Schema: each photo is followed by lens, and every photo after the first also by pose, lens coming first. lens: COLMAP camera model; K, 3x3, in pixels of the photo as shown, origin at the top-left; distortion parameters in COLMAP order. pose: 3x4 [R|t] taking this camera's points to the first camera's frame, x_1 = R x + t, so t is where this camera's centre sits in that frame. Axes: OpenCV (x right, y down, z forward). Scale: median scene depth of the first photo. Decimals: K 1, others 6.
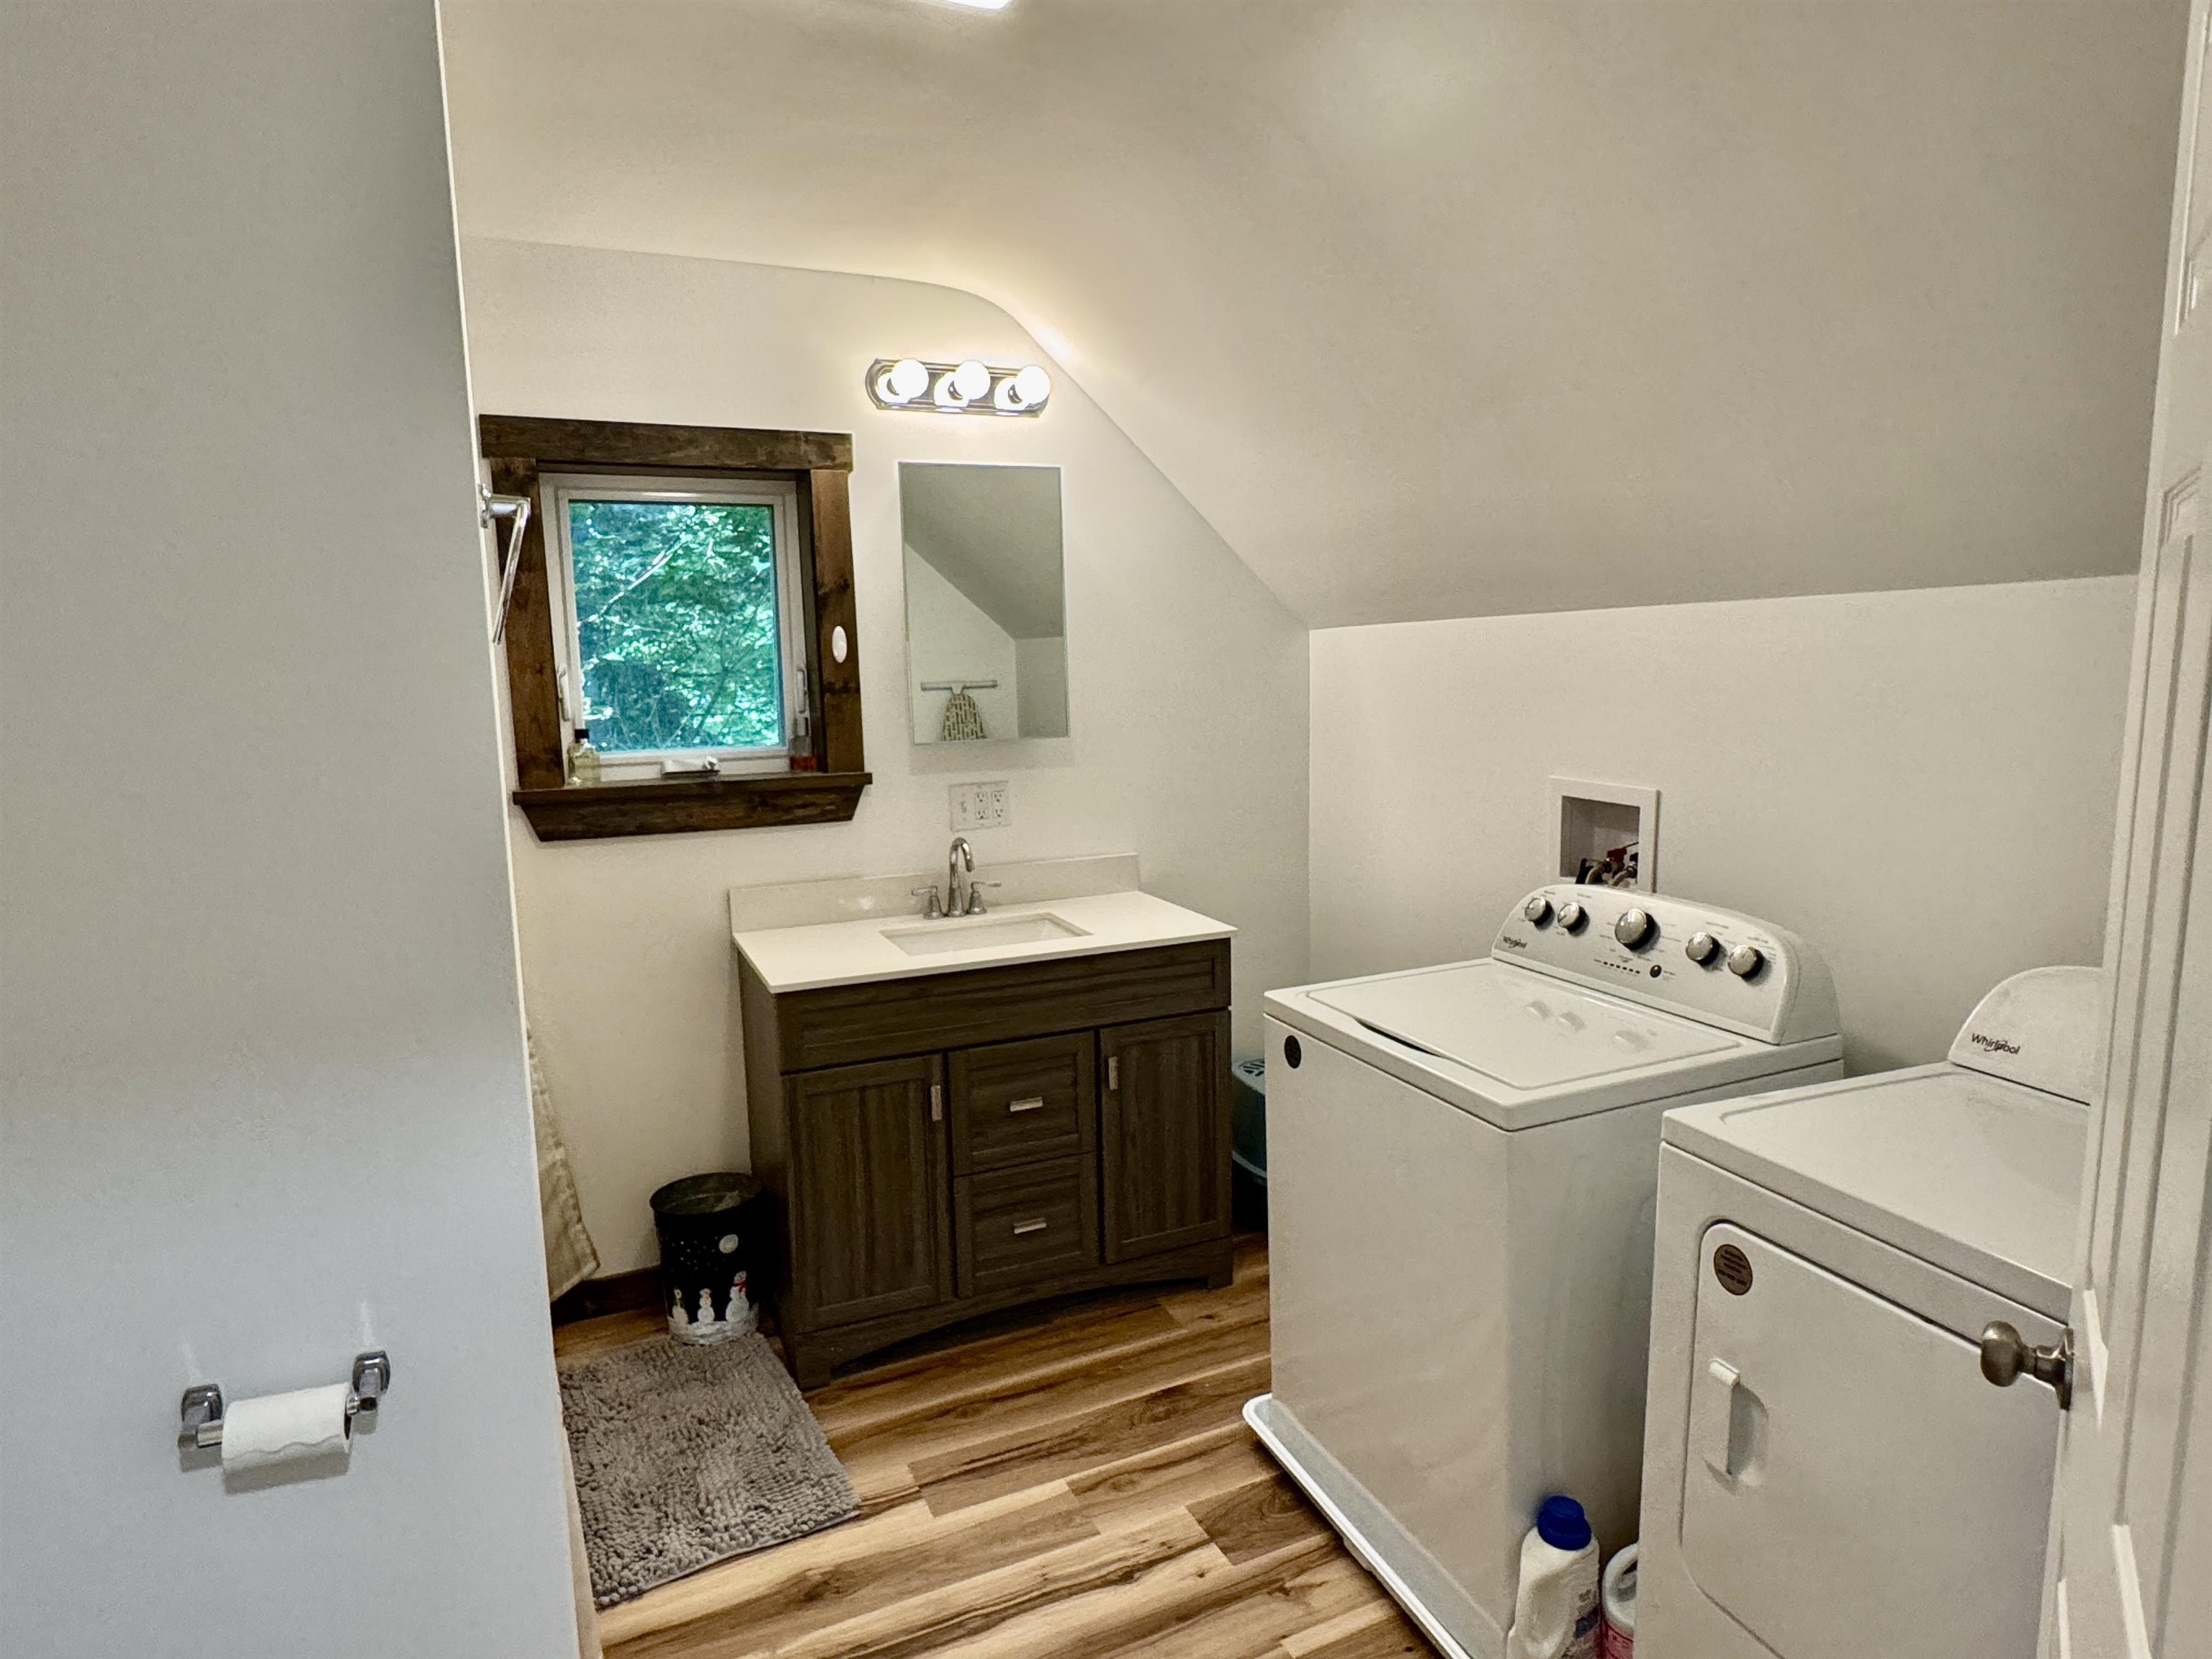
lens RADIAL K [[1304.6, 0, 1112.5], [0, 1304.6, 833.8], [0, 0, 1]] dist [-0.005196, 0.002398]
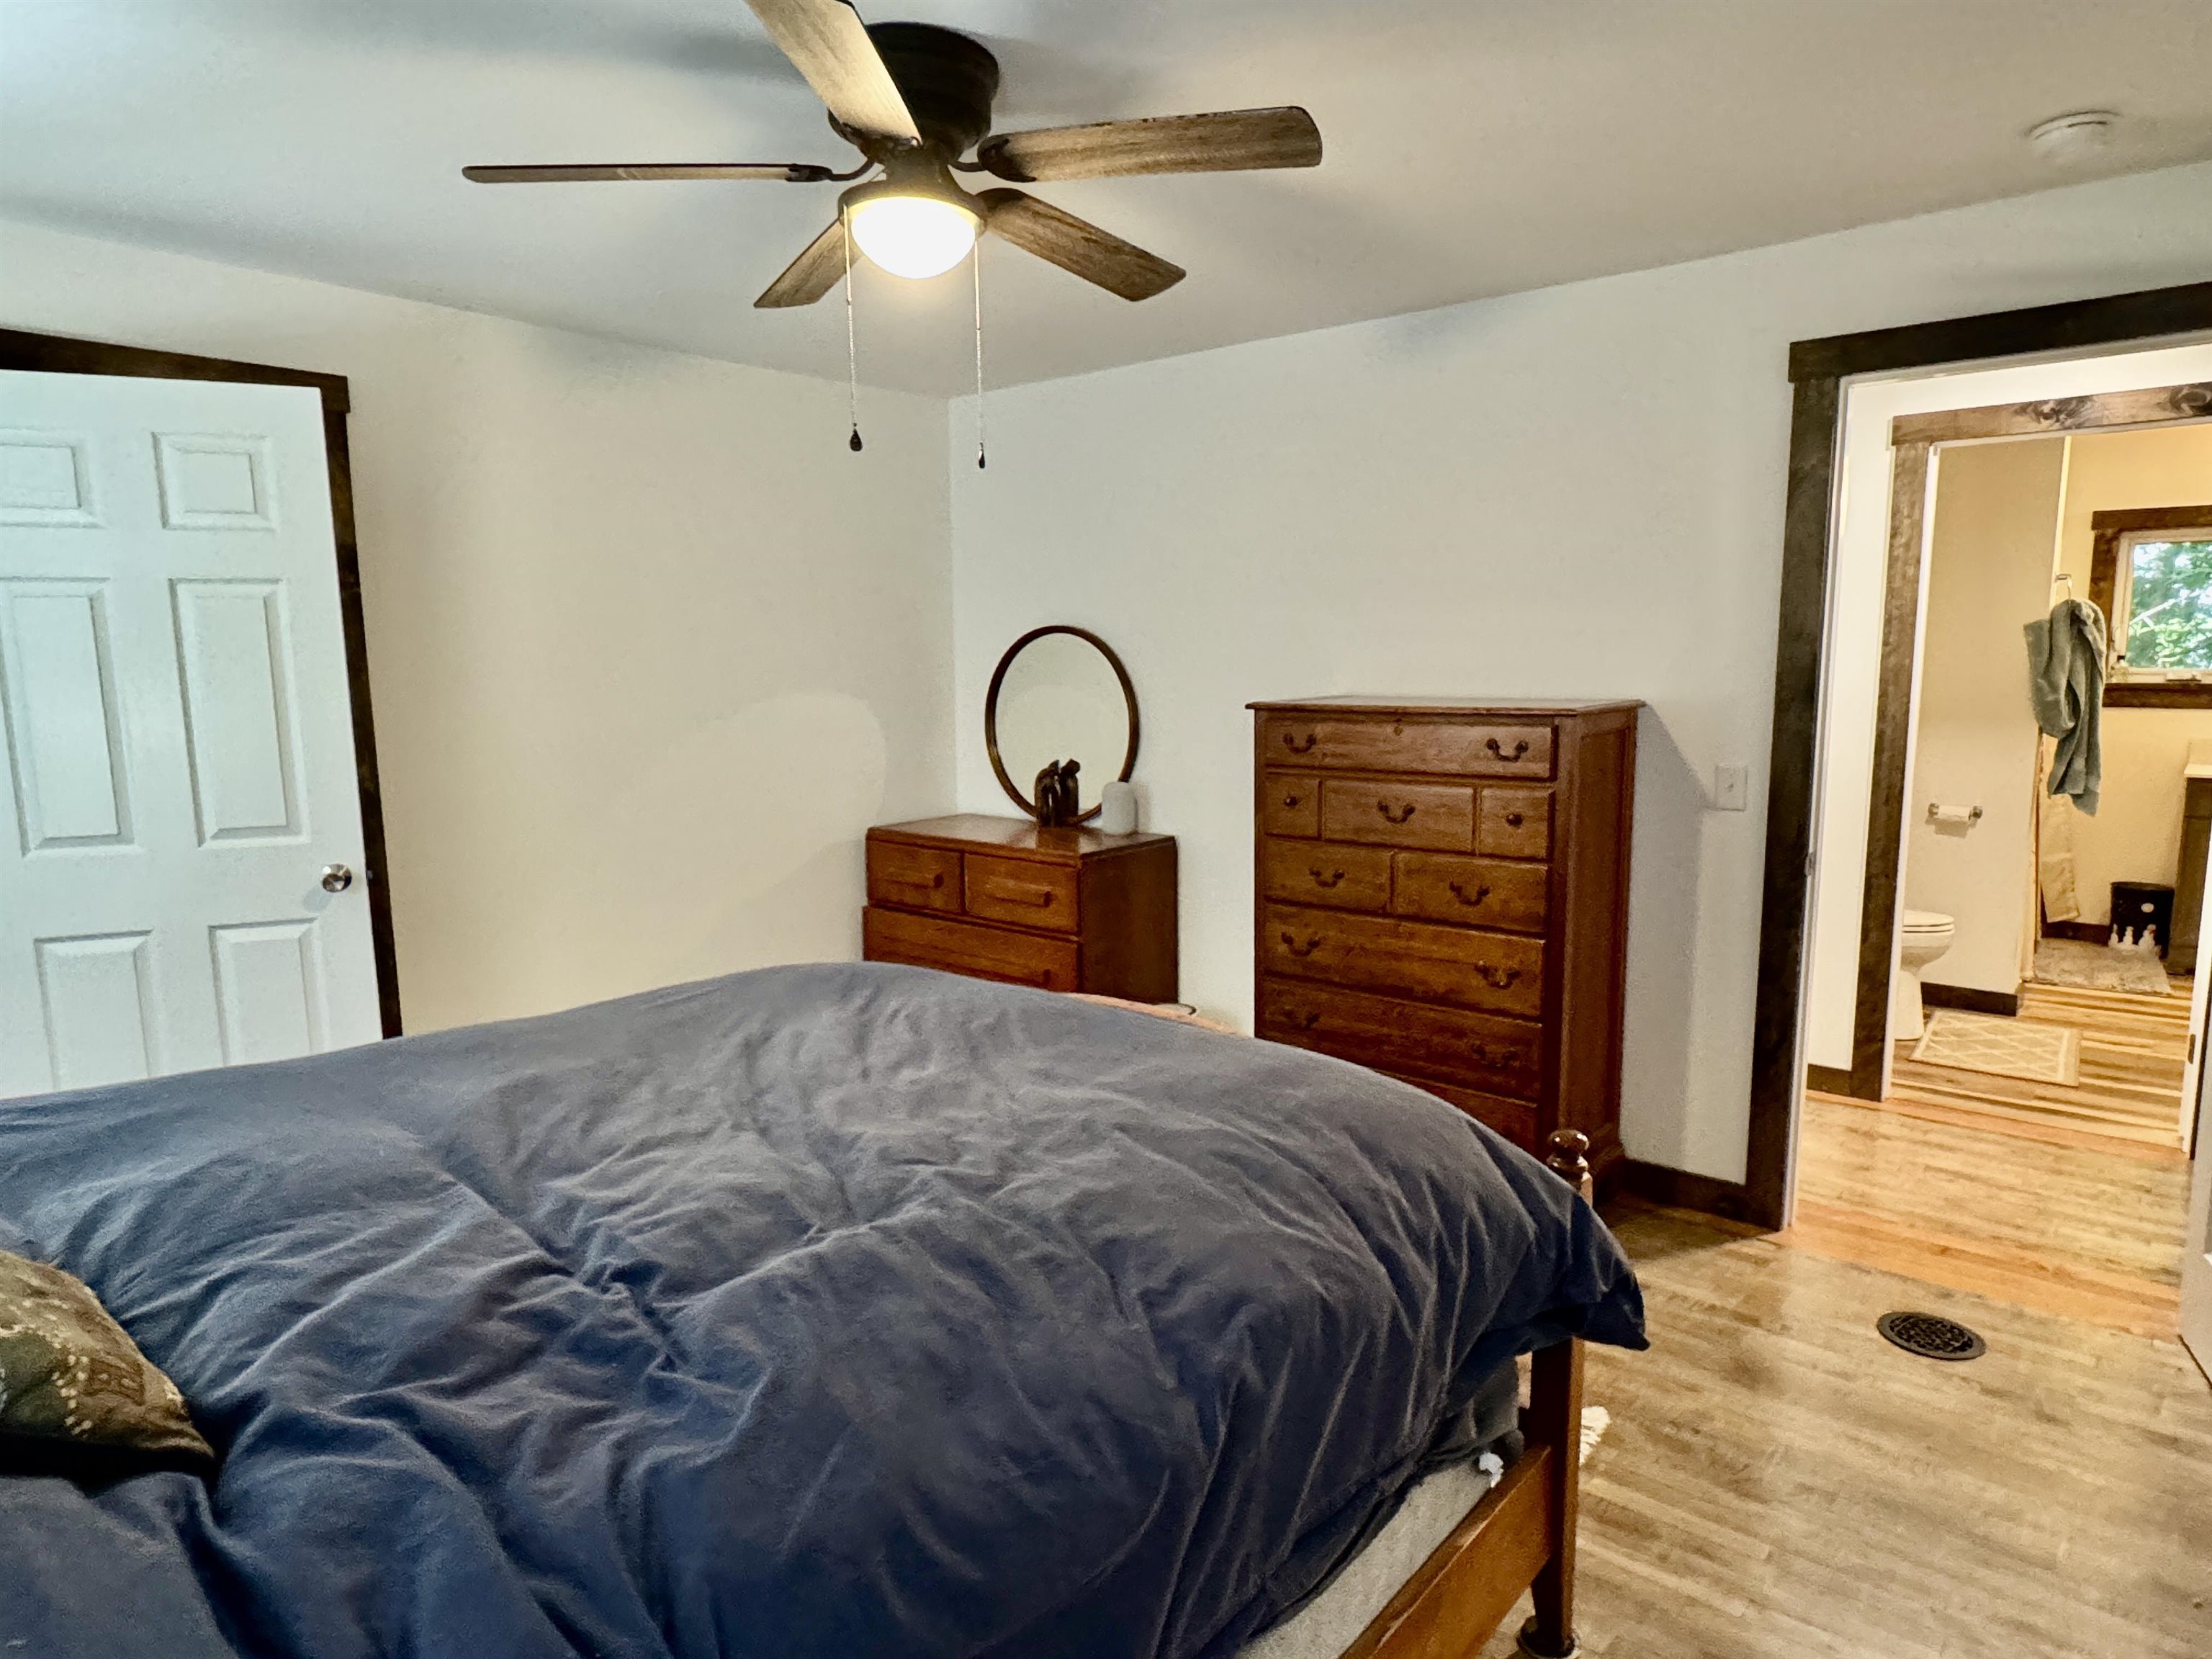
lens RADIAL K [[1304.6, 0, 1112.4], [0, 1304.6, 829.0], [0, 0, 1]] dist [-0.005196, 0.002398]
pose [[0.428659, 0.149252, -0.891053, 0.805566], [-0.125152, 0.986561, 0.105043, 0.178744], [0.894756, 0.066489, 0.441578, -1.356971]]
